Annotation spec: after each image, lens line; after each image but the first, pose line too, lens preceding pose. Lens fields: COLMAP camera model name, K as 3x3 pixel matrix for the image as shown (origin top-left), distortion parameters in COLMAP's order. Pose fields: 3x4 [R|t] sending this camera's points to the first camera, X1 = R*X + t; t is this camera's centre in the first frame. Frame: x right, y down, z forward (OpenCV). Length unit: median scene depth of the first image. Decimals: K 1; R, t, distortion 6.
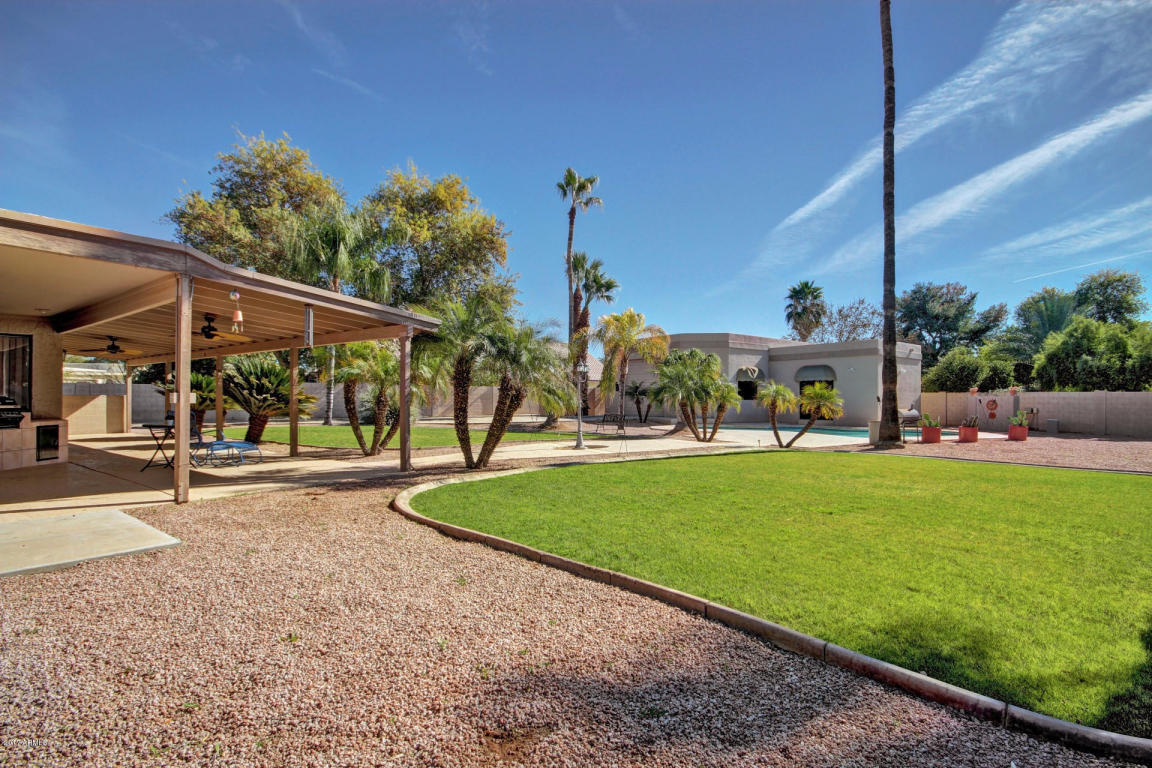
lens RADIAL K [[539.8, 0, 580.7], [0, 539.8, 388.9], [0, 0, 1]] dist [-0.004670, -0.003445]
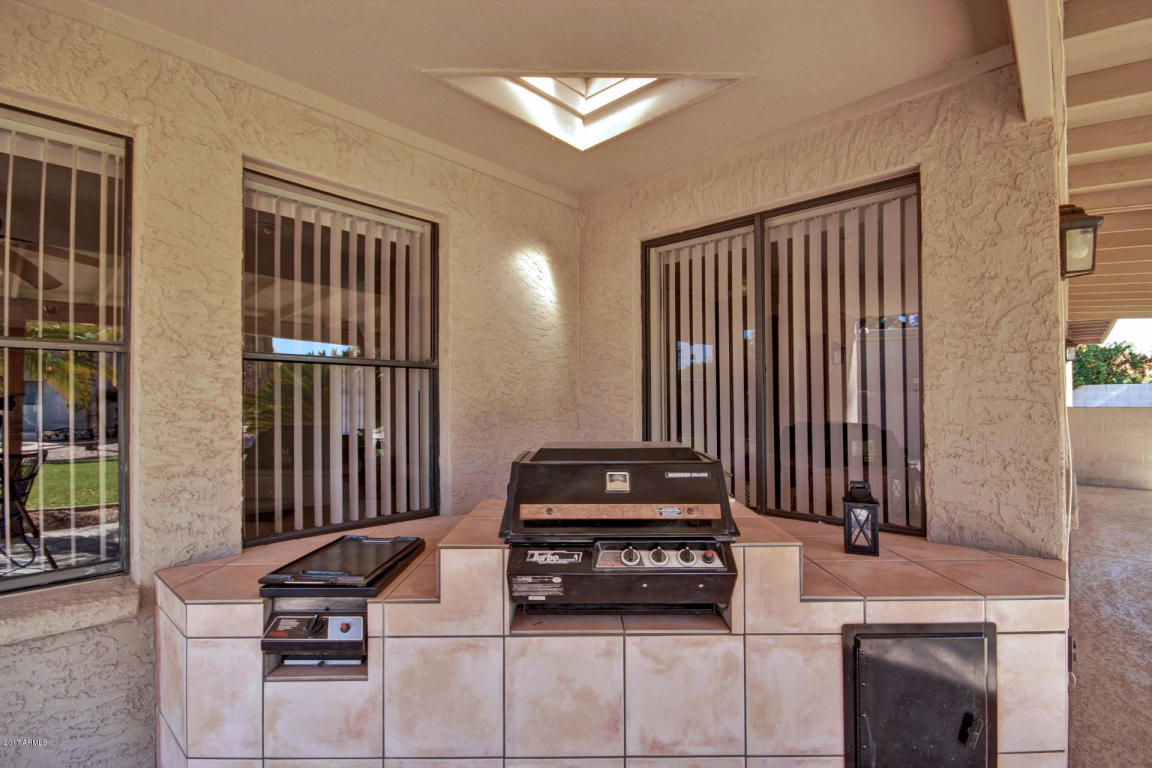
lens RADIAL K [[539.8, 0, 575.8], [0, 539.8, 393.9], [0, 0, 1]] dist [-0.004670, -0.003445]
pose [[-0.115039, -0.017207, -0.993212, -0.553600], [0.023084, 0.999534, -0.019990, -0.001739], [0.993093, -0.025227, -0.114588, 0.620721]]
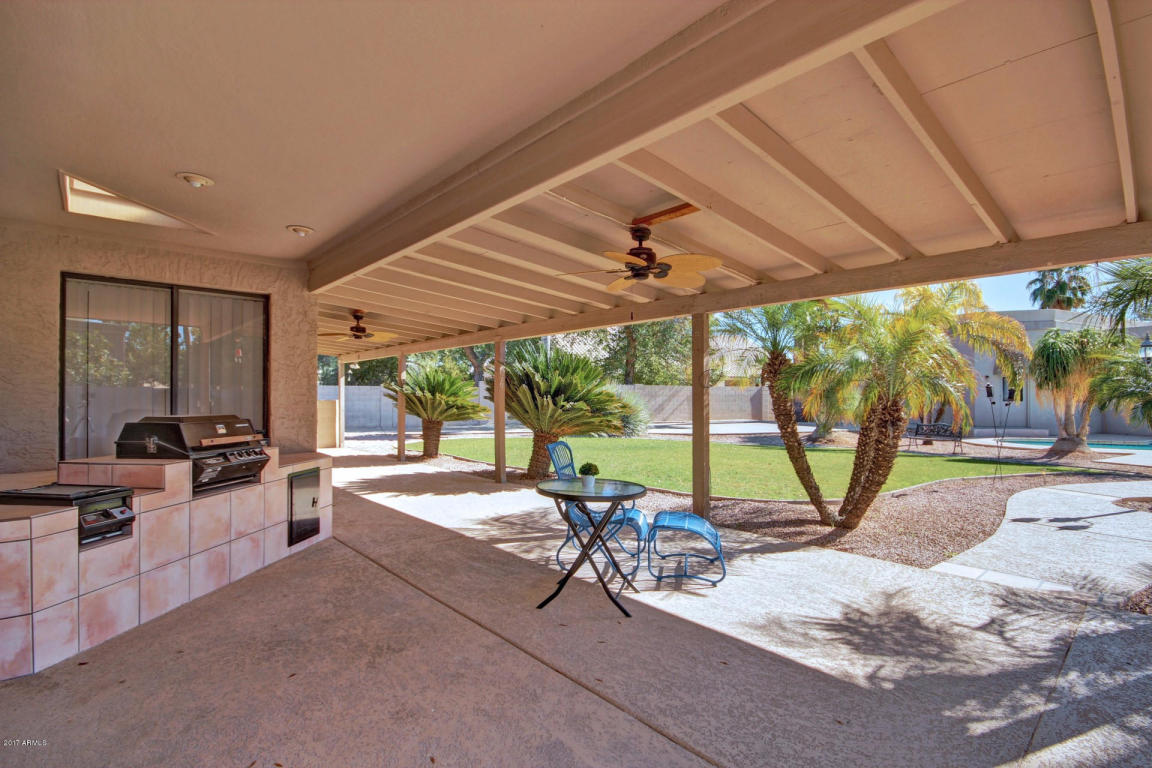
lens RADIAL K [[539.8, 0, 571.6], [0, 539.8, 390.4], [0, 0, 1]] dist [-0.004670, -0.003445]
pose [[0.976183, -0.003917, -0.216912, -0.439145], [0.004843, 0.999981, 0.003734, -0.004395], [0.216893, -0.004696, 0.976184, 0.386198]]
